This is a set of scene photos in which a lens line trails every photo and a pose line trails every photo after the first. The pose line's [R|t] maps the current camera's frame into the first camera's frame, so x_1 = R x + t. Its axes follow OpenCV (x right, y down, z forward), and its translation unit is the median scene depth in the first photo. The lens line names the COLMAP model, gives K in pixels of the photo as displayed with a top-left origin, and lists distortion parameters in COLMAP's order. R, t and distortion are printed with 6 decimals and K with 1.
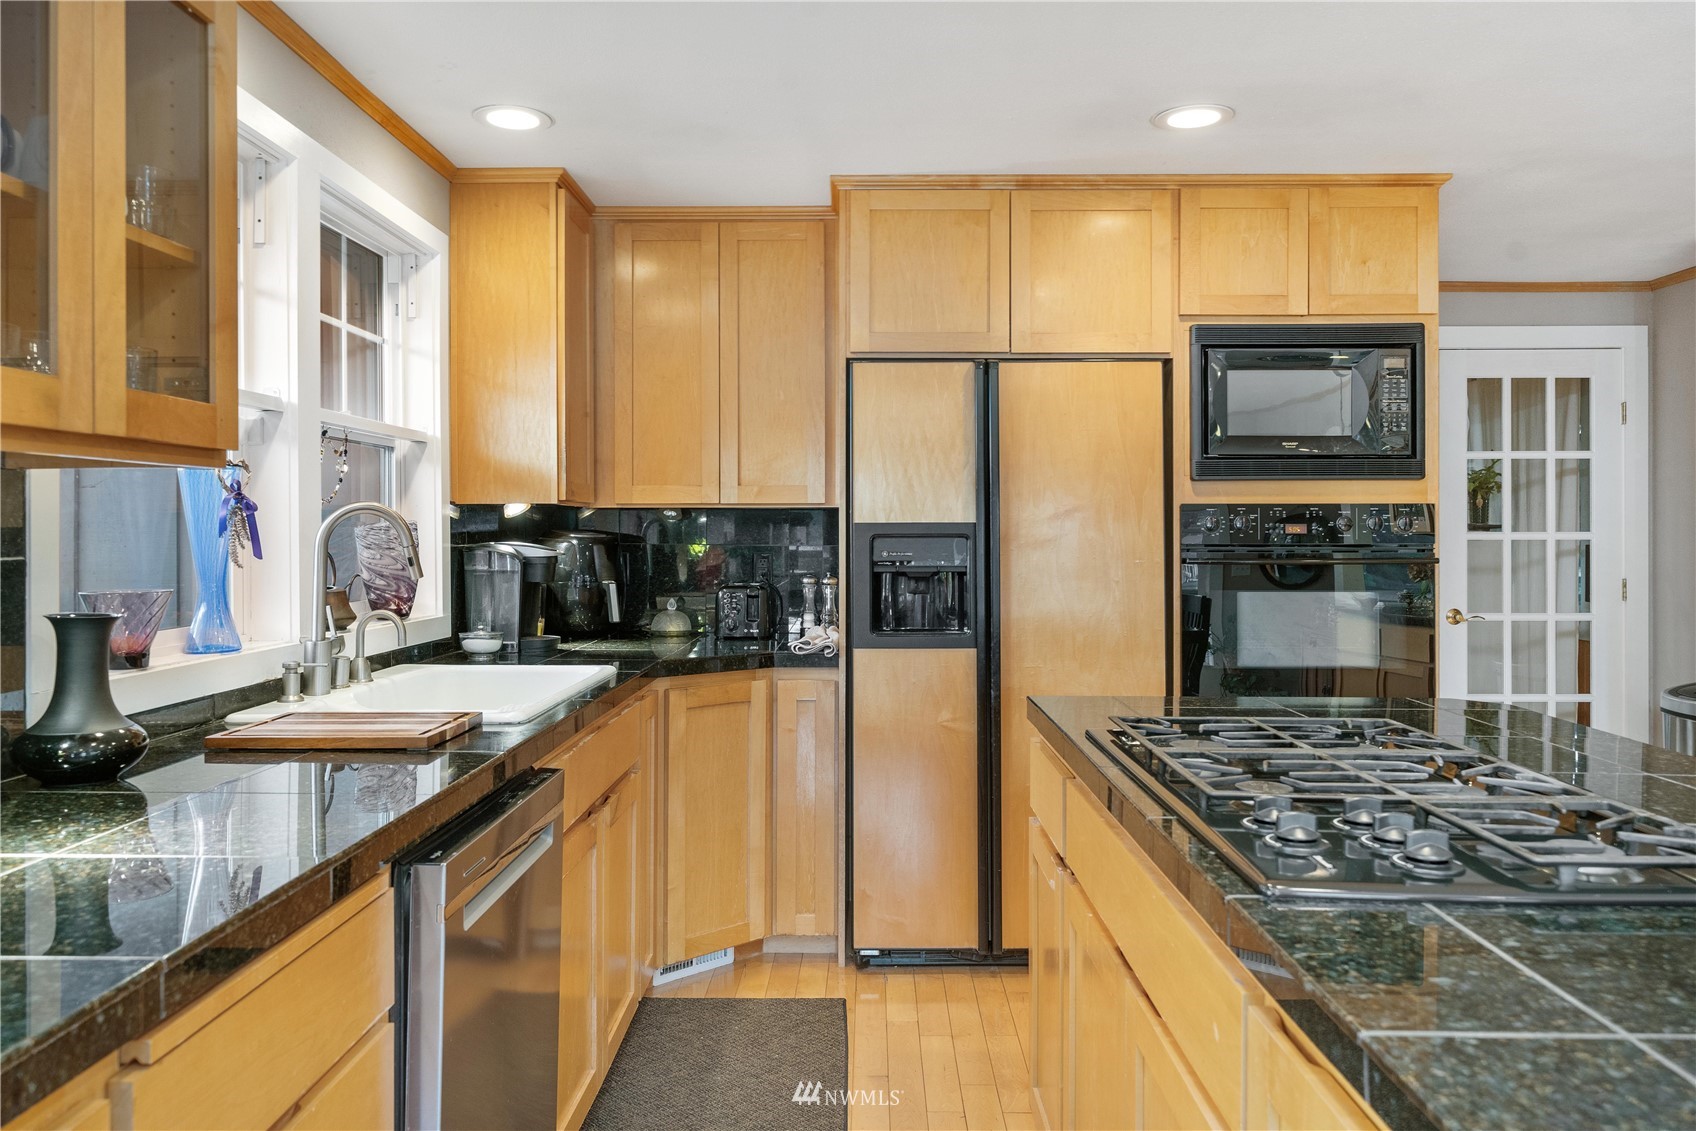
lens RADIAL K [[1199.5, 0, 852.2], [0, 1199.5, 550.4], [0, 0, 1]] dist [0.007039, 0.009268]
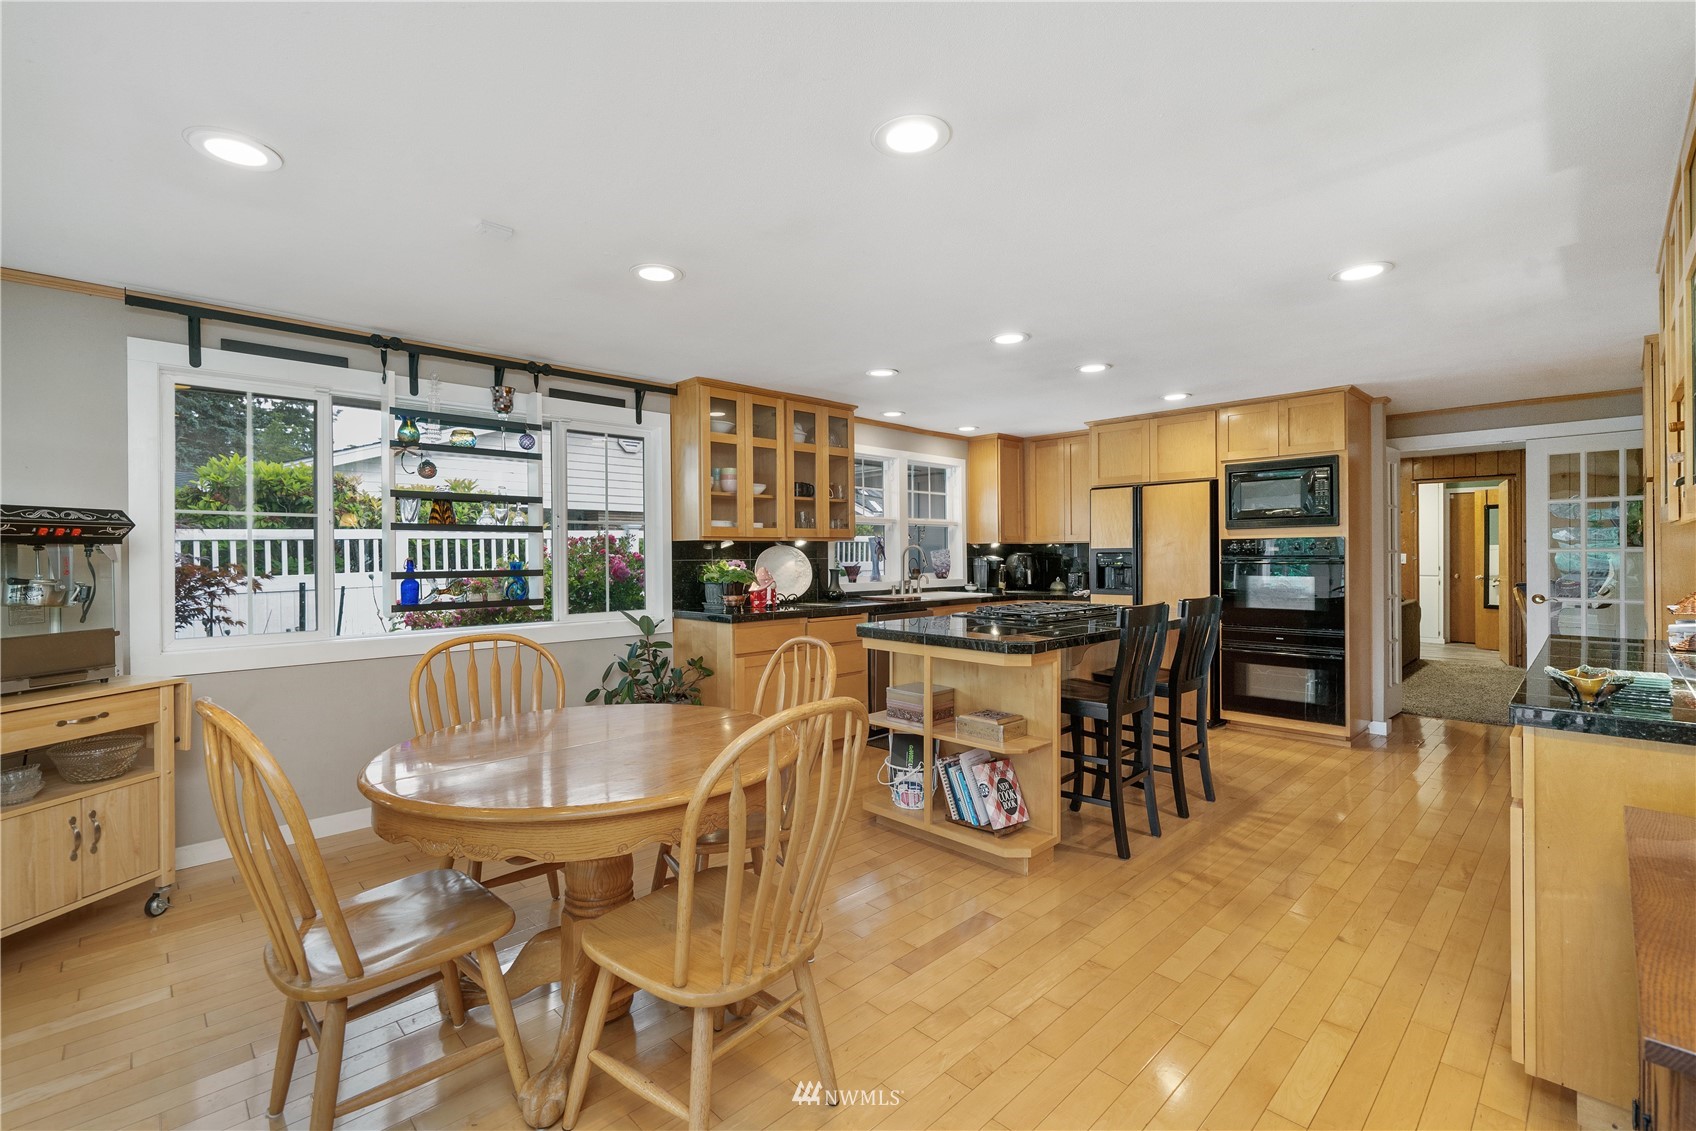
lens RADIAL K [[730.1, 0, 842.8], [0, 730.1, 556.6], [0, 0, 1]] dist [-0.001610, -0.000891]
pose [[0.707502, -0.001803, -0.706709, 0.777443], [-0.003295, 0.999977, -0.005850, 0.007205], [0.706704, 0.006467, 0.707480, -0.577193]]
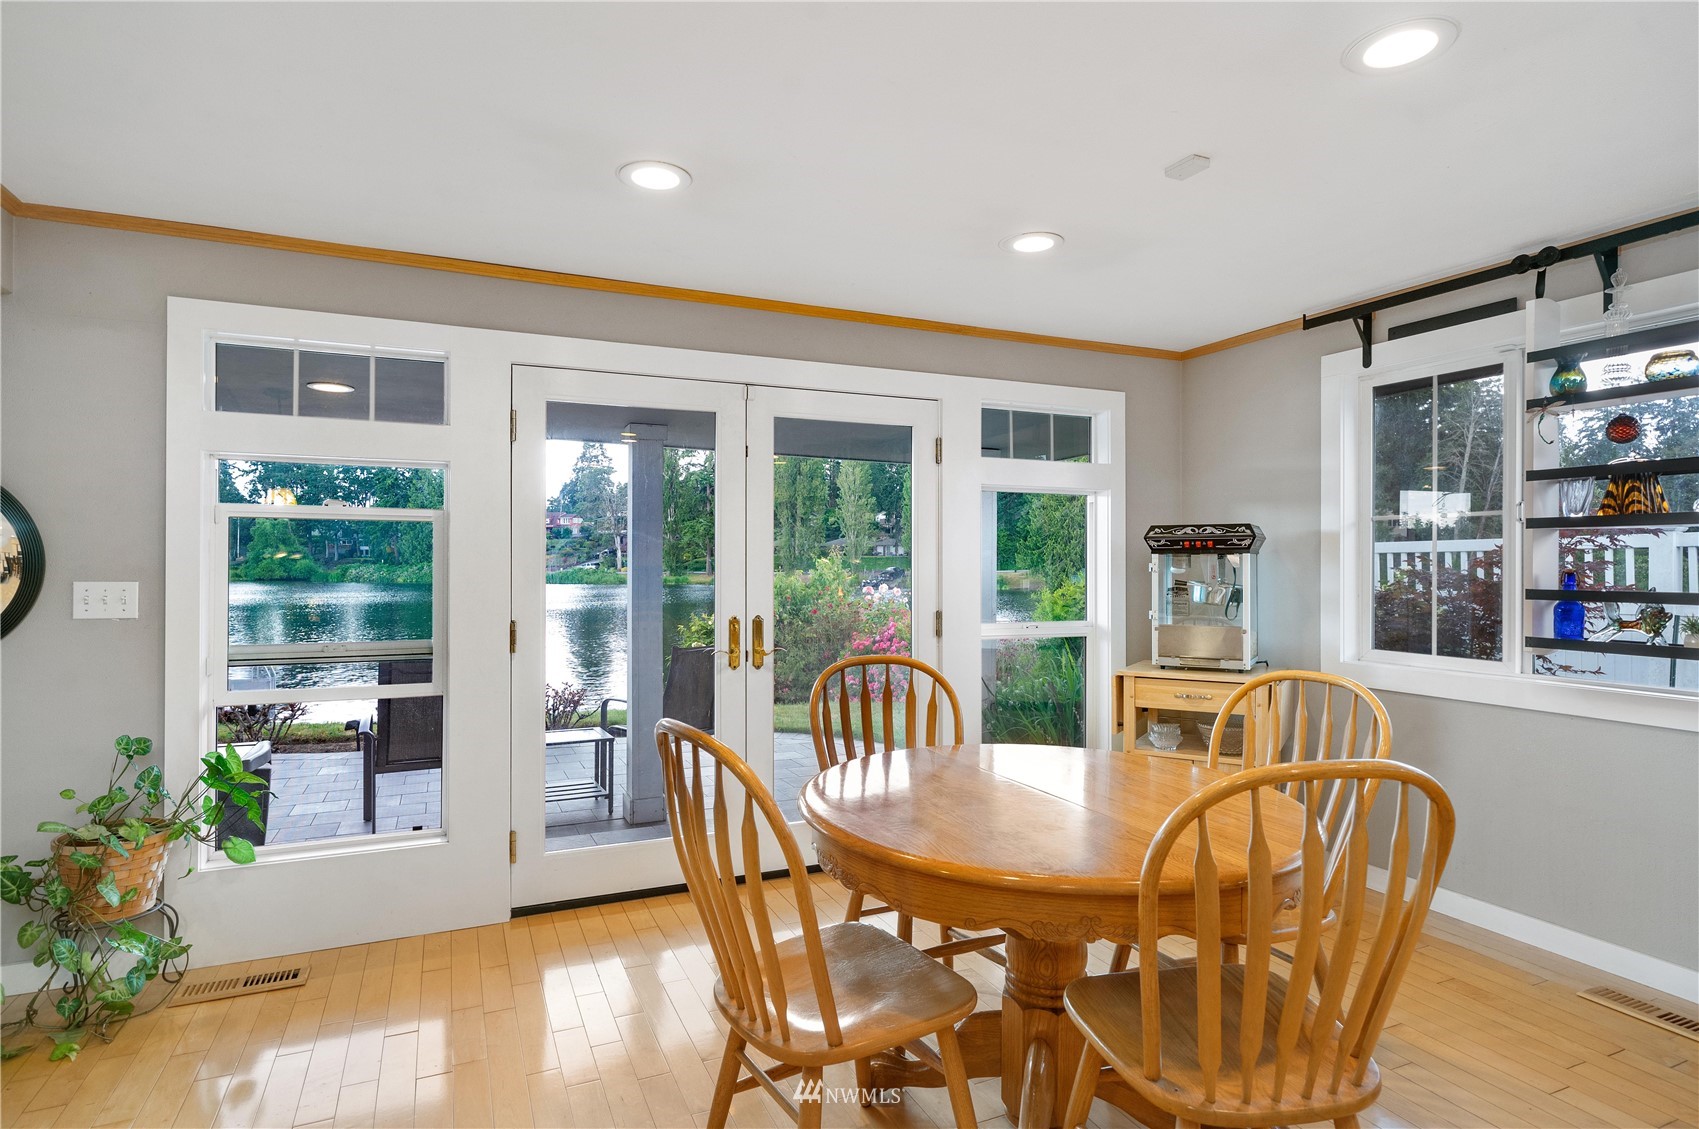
lens RADIAL K [[892.9, 0, 852.0], [0, 892.9, 564.4], [0, 0, 1]] dist [0.021179, -0.000238]
pose [[-0.897328, 0.001491, -0.441362, 0.606230], [-0.005420, 0.999882, 0.014396, -0.006848], [0.441331, 0.015310, -0.897214, 0.139959]]
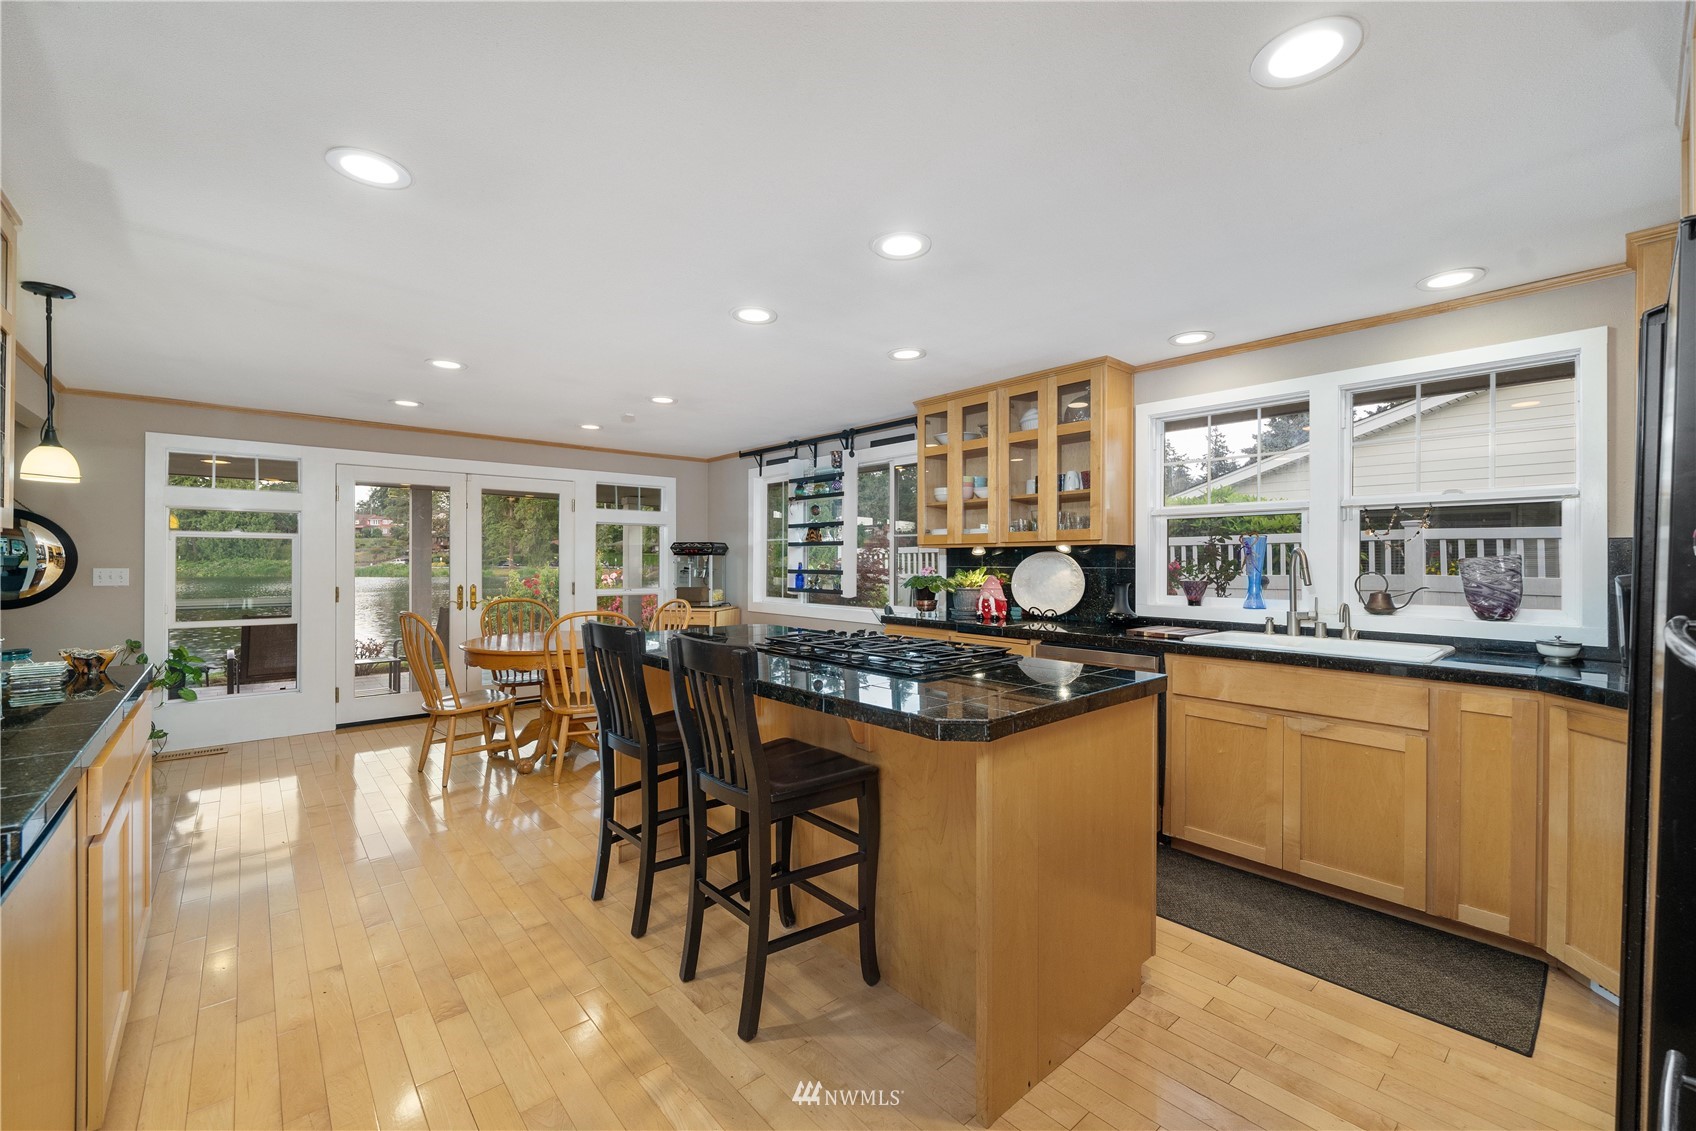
lens RADIAL K [[682.7, 0, 838.8], [0, 682.7, 561.7], [0, 0, 1]] dist [0.002424, 0.000414]
pose [[-0.736351, 0.002854, -0.676594, 0.709704], [-0.009330, 0.999853, 0.014372, -0.018678], [0.676536, 0.016896, -0.736216, 0.951711]]
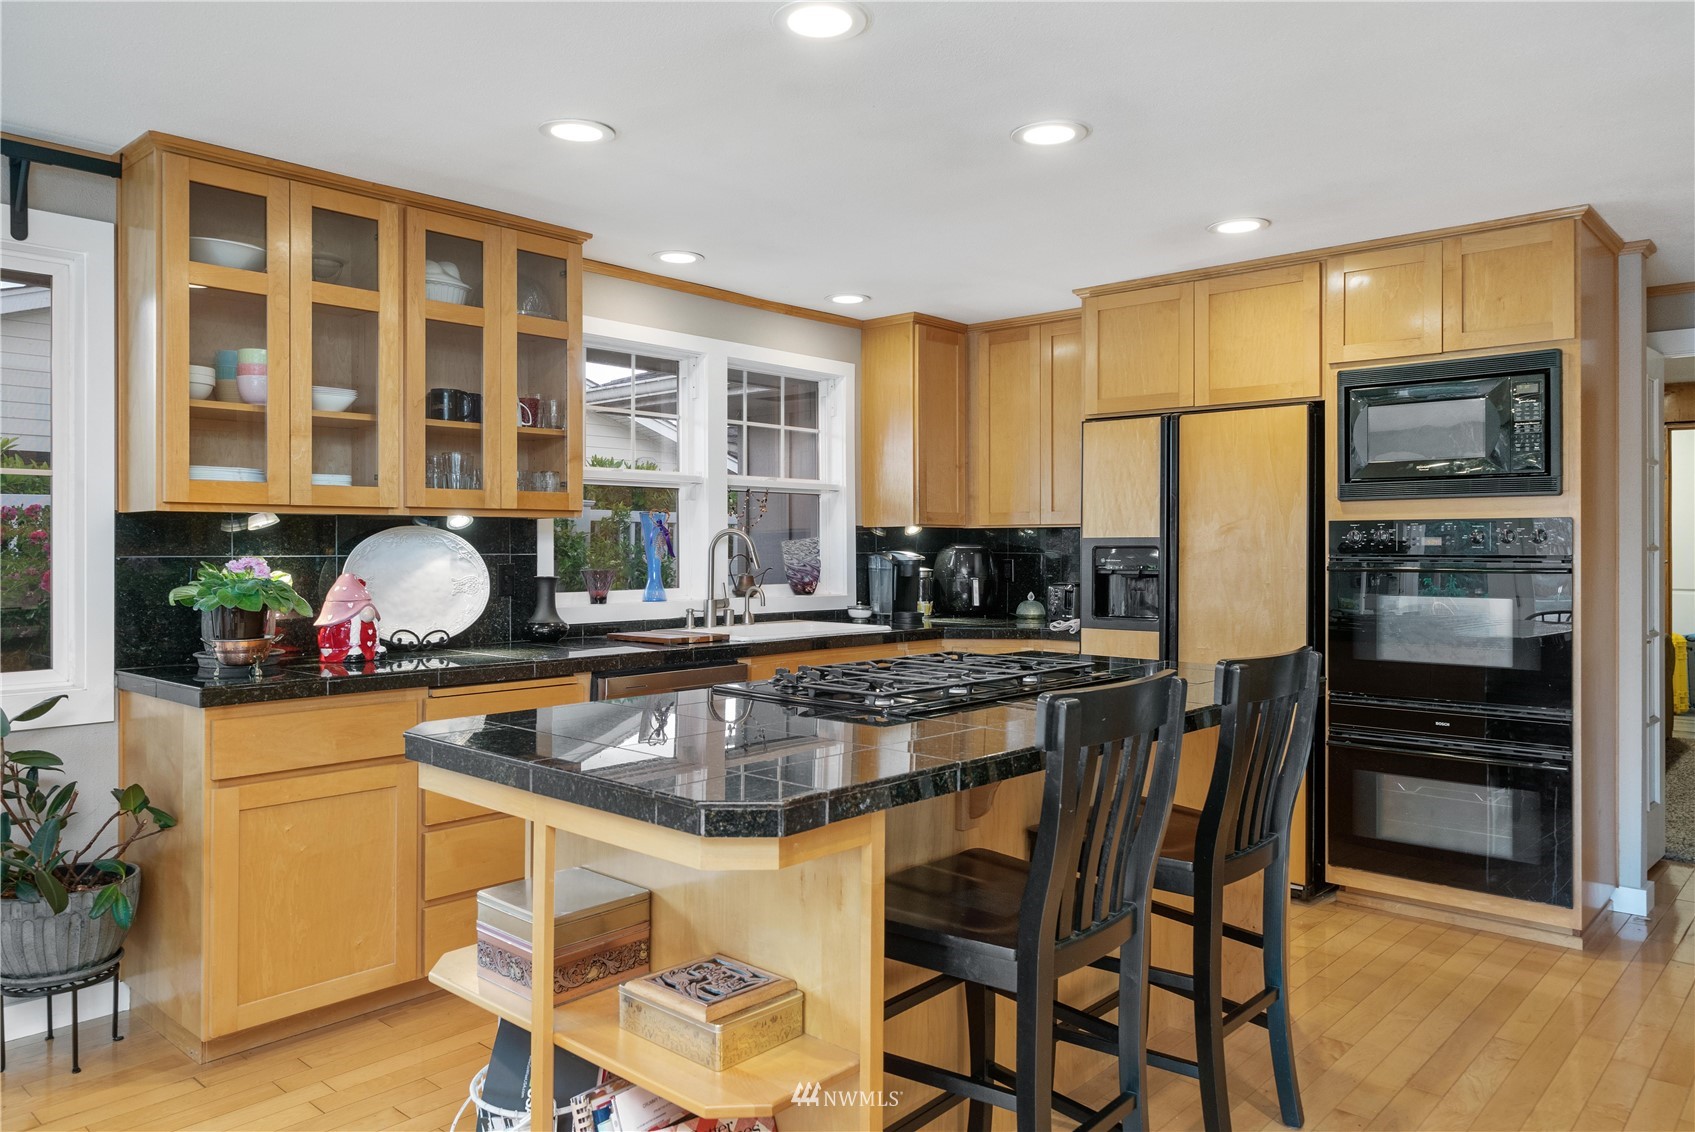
lens RADIAL K [[1155.7, 0, 847.6], [0, 1155.7, 550.6], [0, 0, 1]] dist [0.002613, 0.001841]
pose [[0.757134, 0.002913, -0.653253, 0.669068], [-0.009371, 0.999936, -0.006403, 0.002809], [0.653193, 0.010970, 0.757112, -0.189965]]
